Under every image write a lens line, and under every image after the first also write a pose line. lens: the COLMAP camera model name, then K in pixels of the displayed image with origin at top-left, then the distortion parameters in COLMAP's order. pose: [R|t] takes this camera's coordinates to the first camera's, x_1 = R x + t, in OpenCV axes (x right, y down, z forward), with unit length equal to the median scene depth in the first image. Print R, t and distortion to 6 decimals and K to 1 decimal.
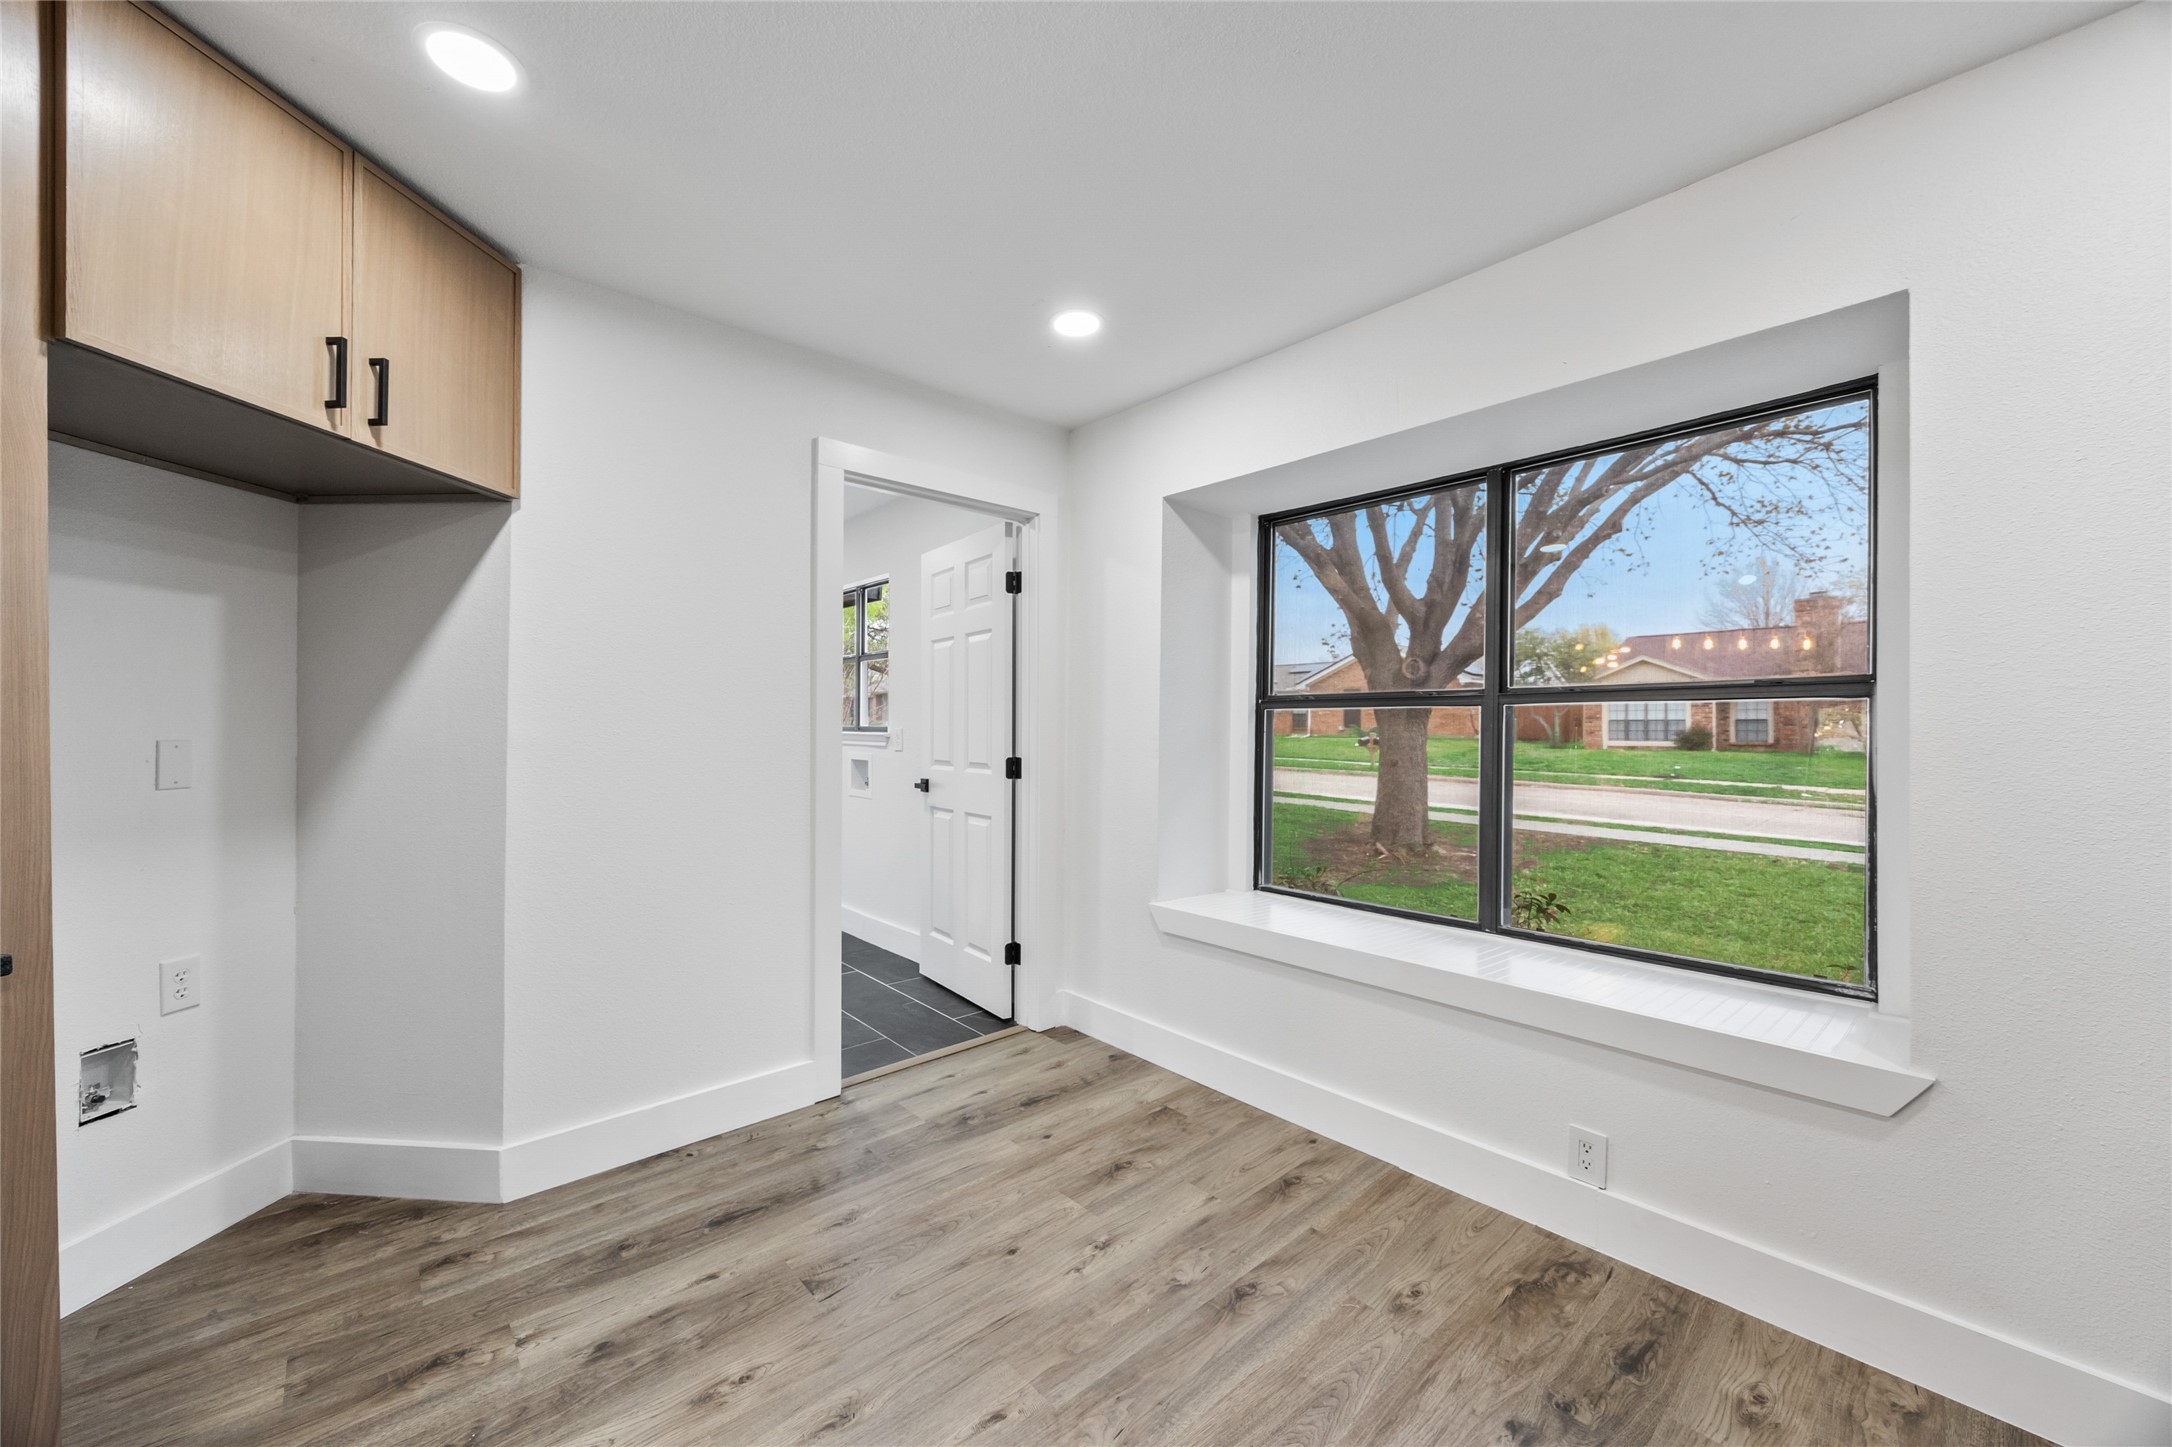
lens RADIAL K [[834.8, 0, 1084.1], [0, 834.8, 727.8], [0, 0, 1]] dist [-0.000347, -0.000869]
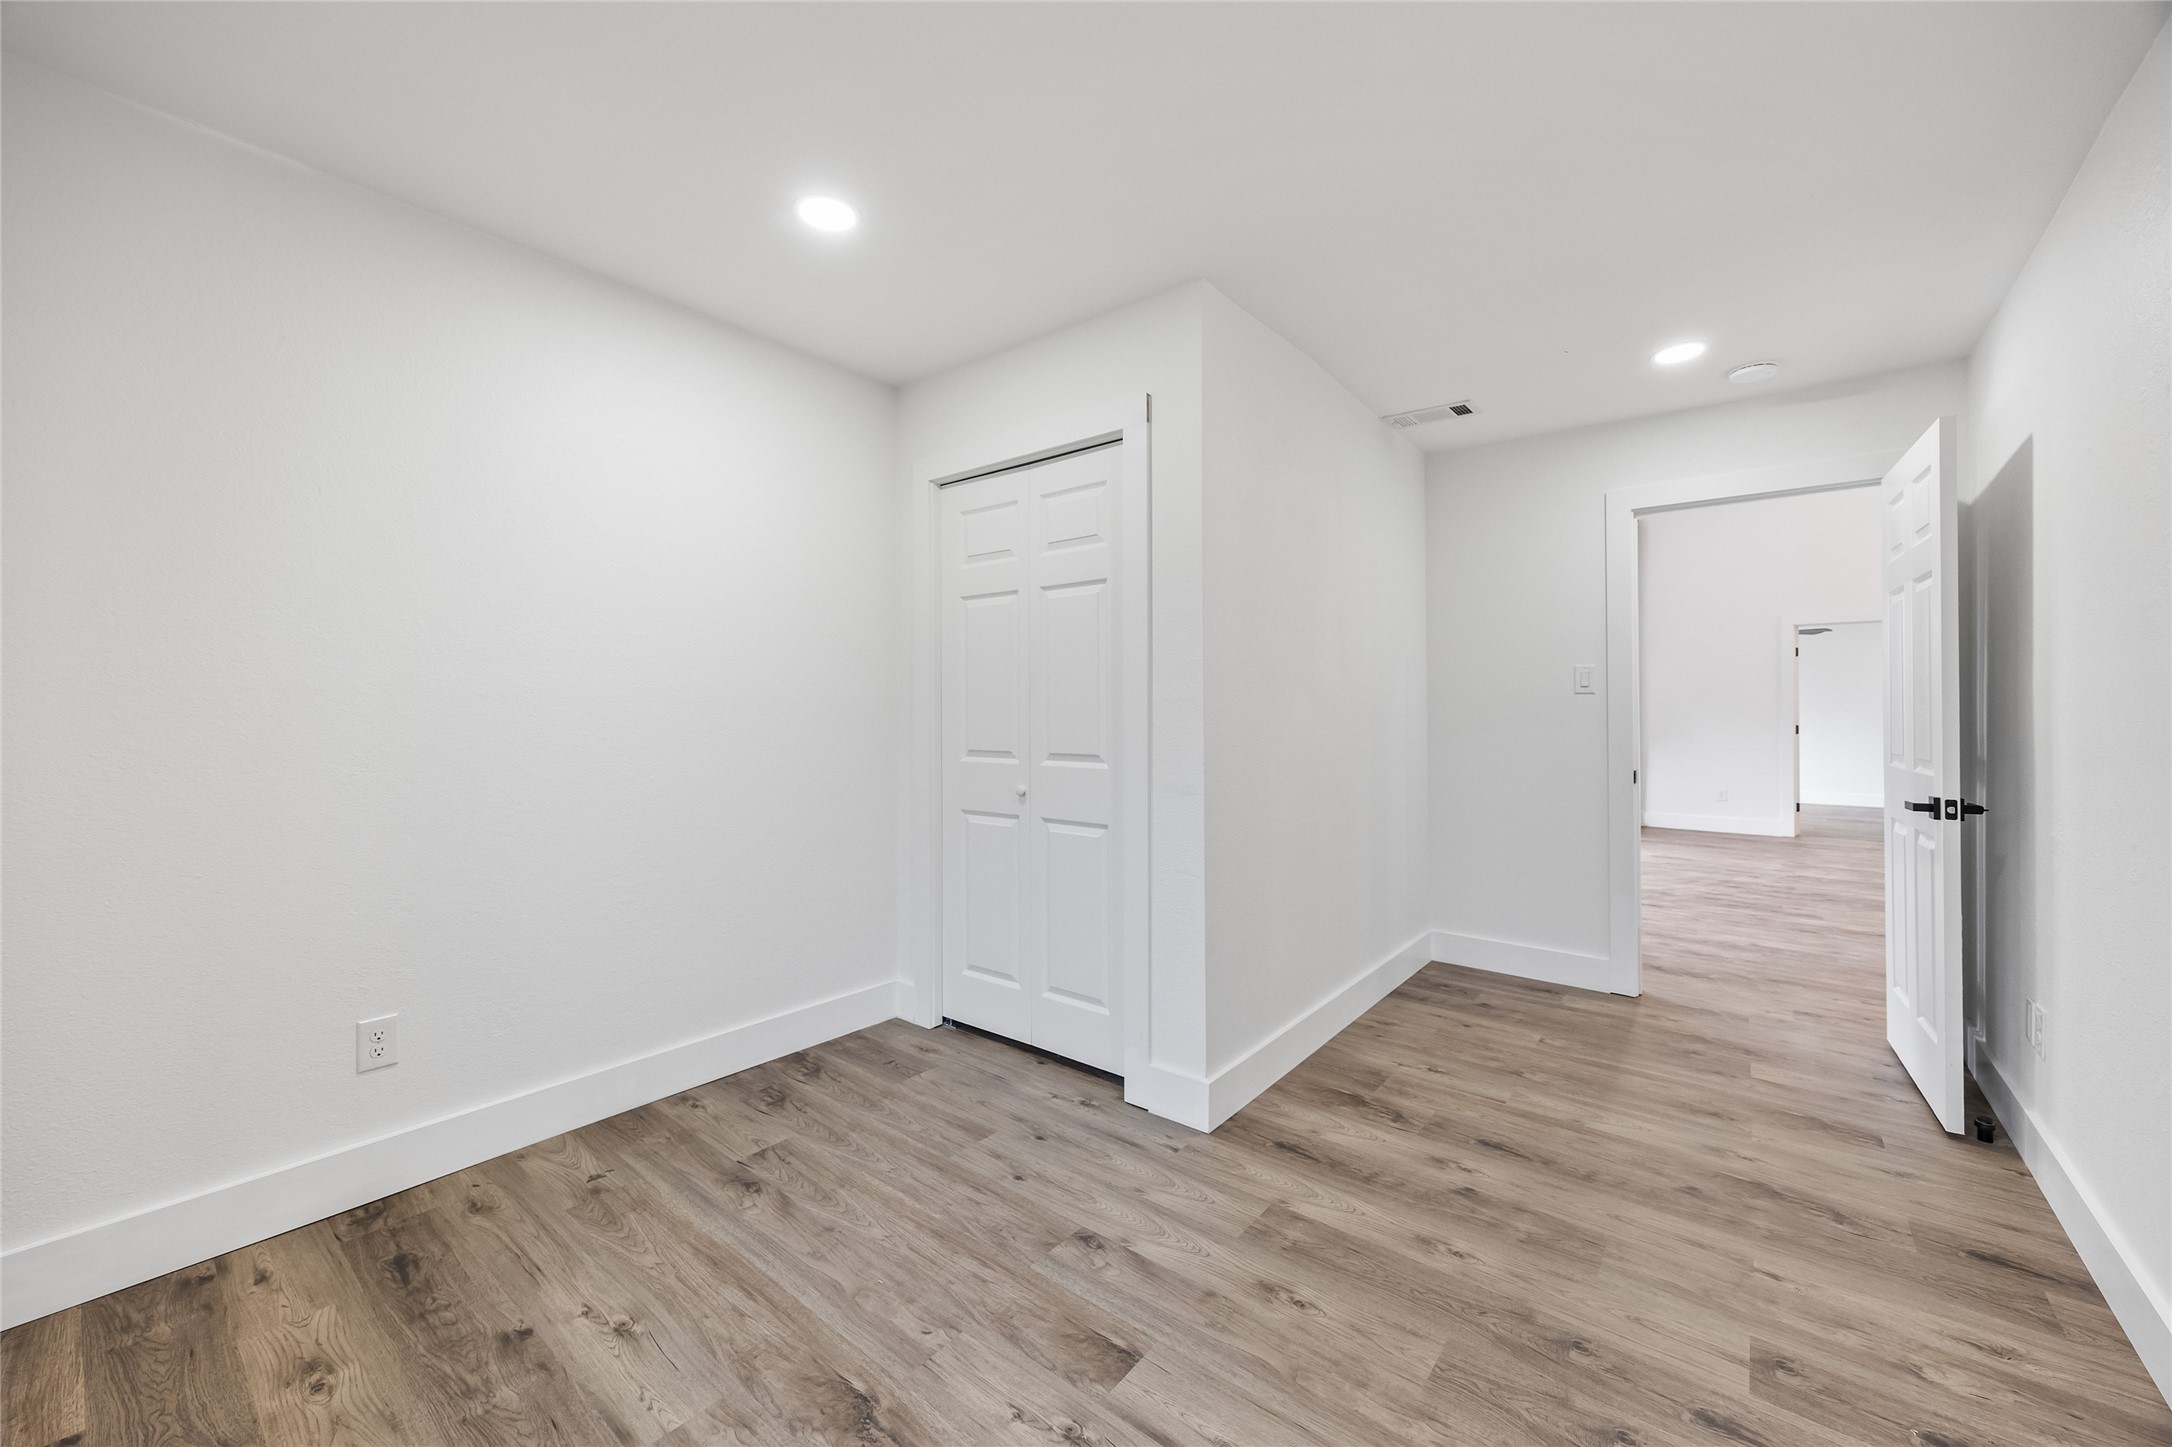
lens RADIAL K [[834.8, 0, 1088.8], [0, 834.8, 710.5], [0, 0, 1]] dist [-0.000347, -0.000869]
pose [[0.165407, 0.012822, -0.986142, 1.856306], [-0.005775, 0.999911, 0.012033, -0.004360], [0.986208, 0.003704, 0.165466, 1.675834]]
